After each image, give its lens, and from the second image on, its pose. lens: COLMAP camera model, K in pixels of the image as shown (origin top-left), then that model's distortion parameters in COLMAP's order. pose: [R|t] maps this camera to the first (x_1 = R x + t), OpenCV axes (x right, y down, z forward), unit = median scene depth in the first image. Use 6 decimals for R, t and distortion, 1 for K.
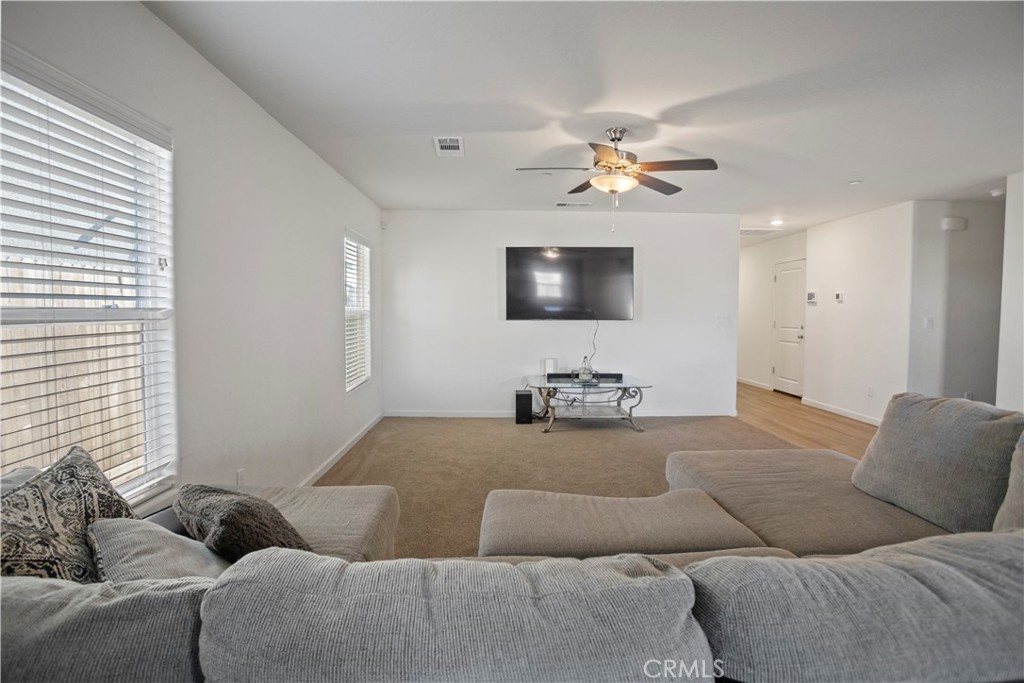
lens RADIAL K [[521.0, 0, 510.7], [0, 521.0, 341.3], [0, 0, 1]] dist [-0.045585, 0.013694]
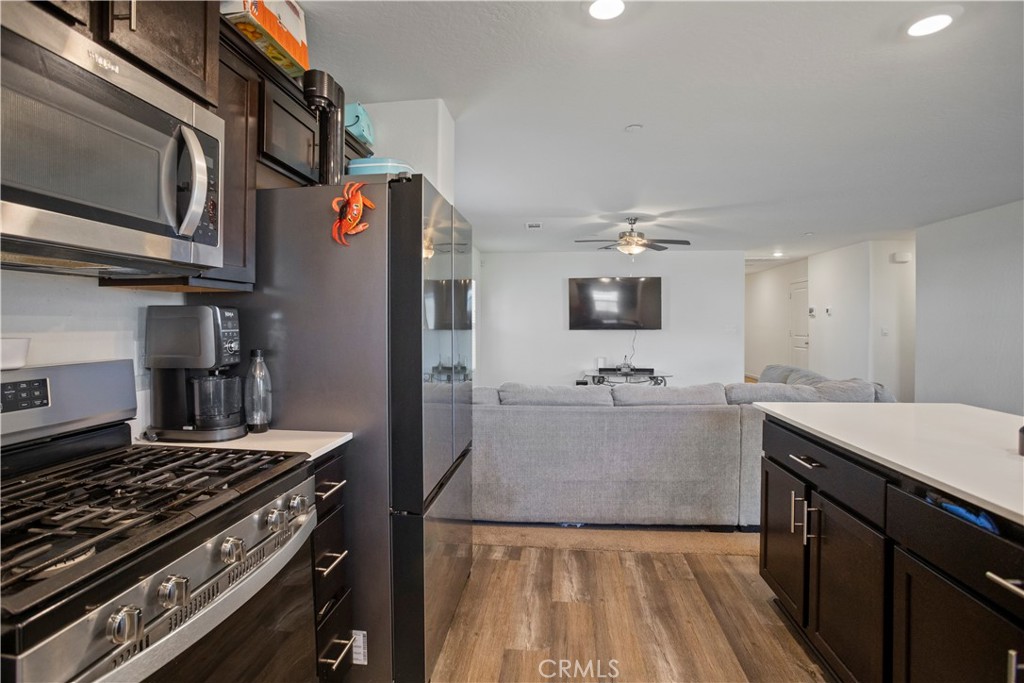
lens RADIAL K [[521.0, 0, 508.7], [0, 521.0, 335.1], [0, 0, 1]] dist [-0.045585, 0.013694]
pose [[0.991407, -0.001100, -0.130806, 0.012841], [-0.003364, 0.999419, -0.033907, 0.021068], [0.130767, 0.034055, 0.990828, -0.412115]]
